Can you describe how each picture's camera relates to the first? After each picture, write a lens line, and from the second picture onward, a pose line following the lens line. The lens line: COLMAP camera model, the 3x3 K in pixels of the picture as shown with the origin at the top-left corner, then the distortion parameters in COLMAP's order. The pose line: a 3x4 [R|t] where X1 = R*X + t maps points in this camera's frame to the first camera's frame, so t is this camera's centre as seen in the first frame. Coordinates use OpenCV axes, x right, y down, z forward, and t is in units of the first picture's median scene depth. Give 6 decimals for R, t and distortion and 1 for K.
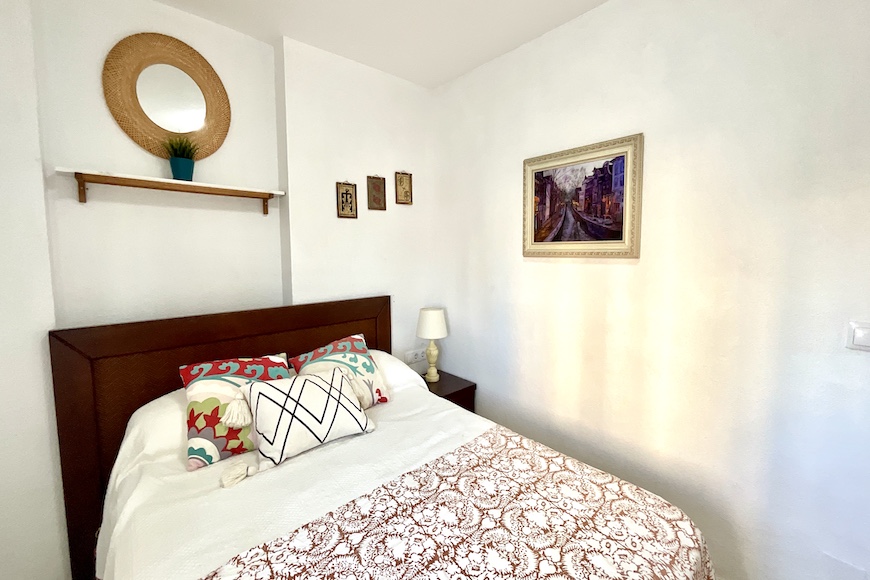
lens RADIAL K [[357.2, 0, 435.8], [0, 357.2, 283.2], [0, 0, 1]] dist [0.003652, -0.000696]
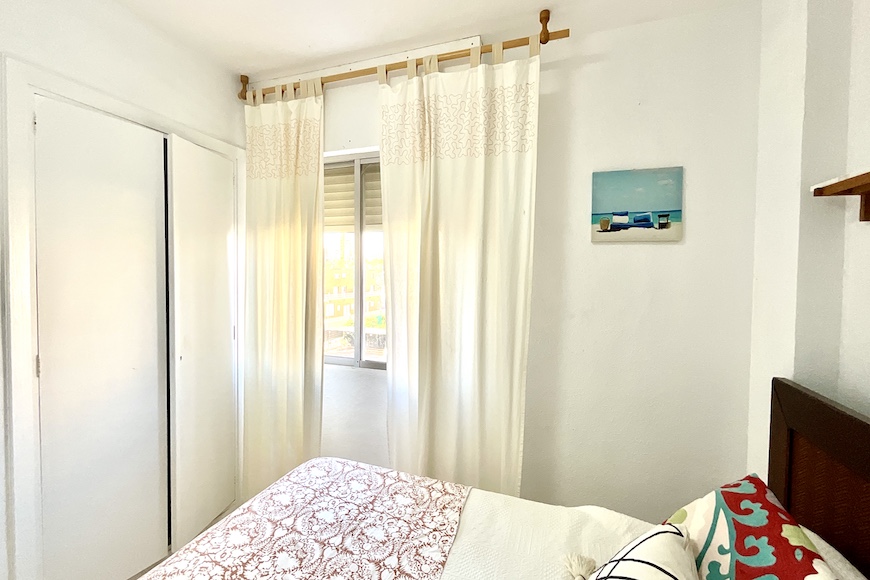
lens RADIAL K [[357.2, 0, 438.3], [0, 357.2, 289.2], [0, 0, 1]] dist [0.003652, -0.000696]
pose [[-0.875910, 0.014421, -0.482259, 0.065897], [-0.049789, 0.991515, 0.120079, -0.112582], [0.479898, 0.129189, -0.867760, 1.007562]]
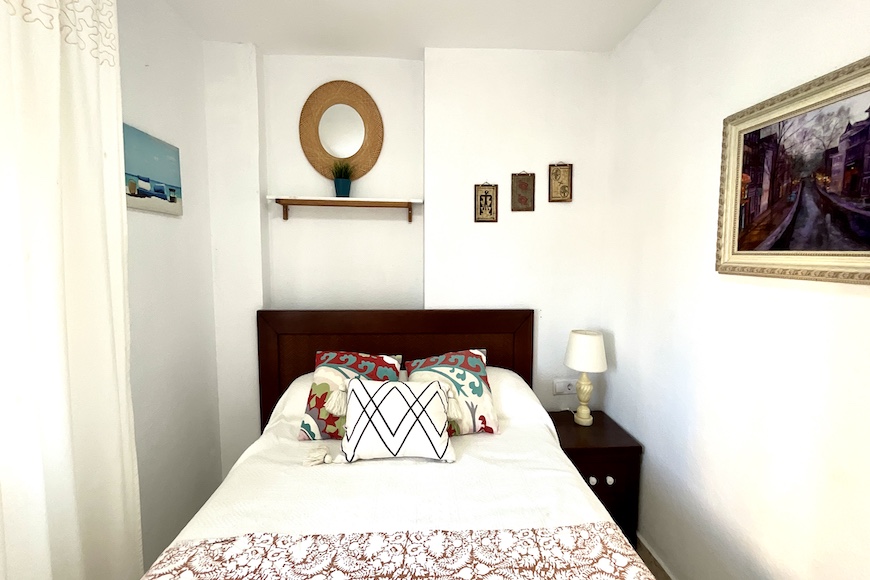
lens RADIAL K [[357.2, 0, 434.1], [0, 357.2, 281.8], [0, 0, 1]] dist [0.003652, -0.000696]
pose [[0.786364, 0.063339, -0.614507, 0.268288], [-0.066233, 0.997640, 0.018074, -0.041749], [0.614202, 0.026488, 0.788704, 0.225896]]
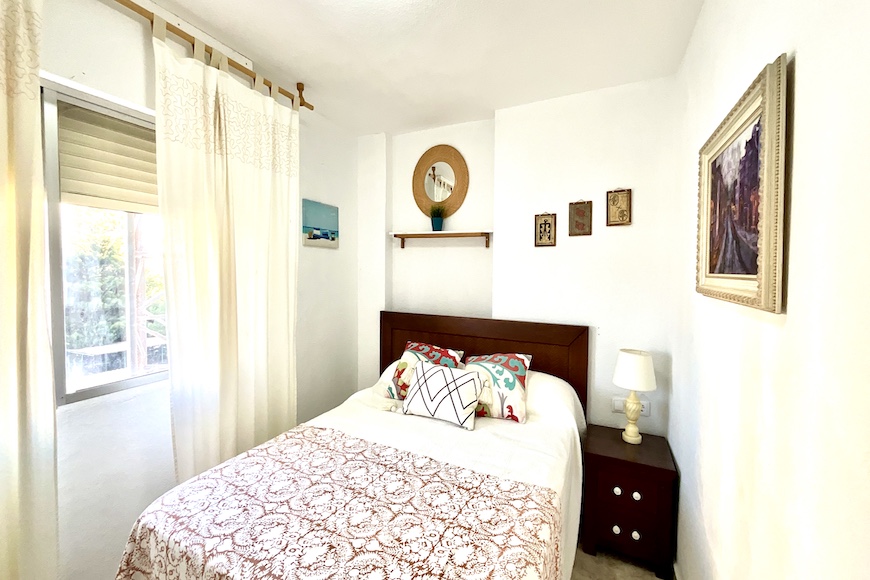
lens RADIAL K [[357.2, 0, 432.0], [0, 357.2, 291.3], [0, 0, 1]] dist [0.003652, -0.000696]
pose [[0.384308, 0.069548, -0.920582, 0.726218], [-0.098685, 0.994540, 0.033937, -0.061642], [0.917915, 0.077806, 0.389073, 0.339500]]
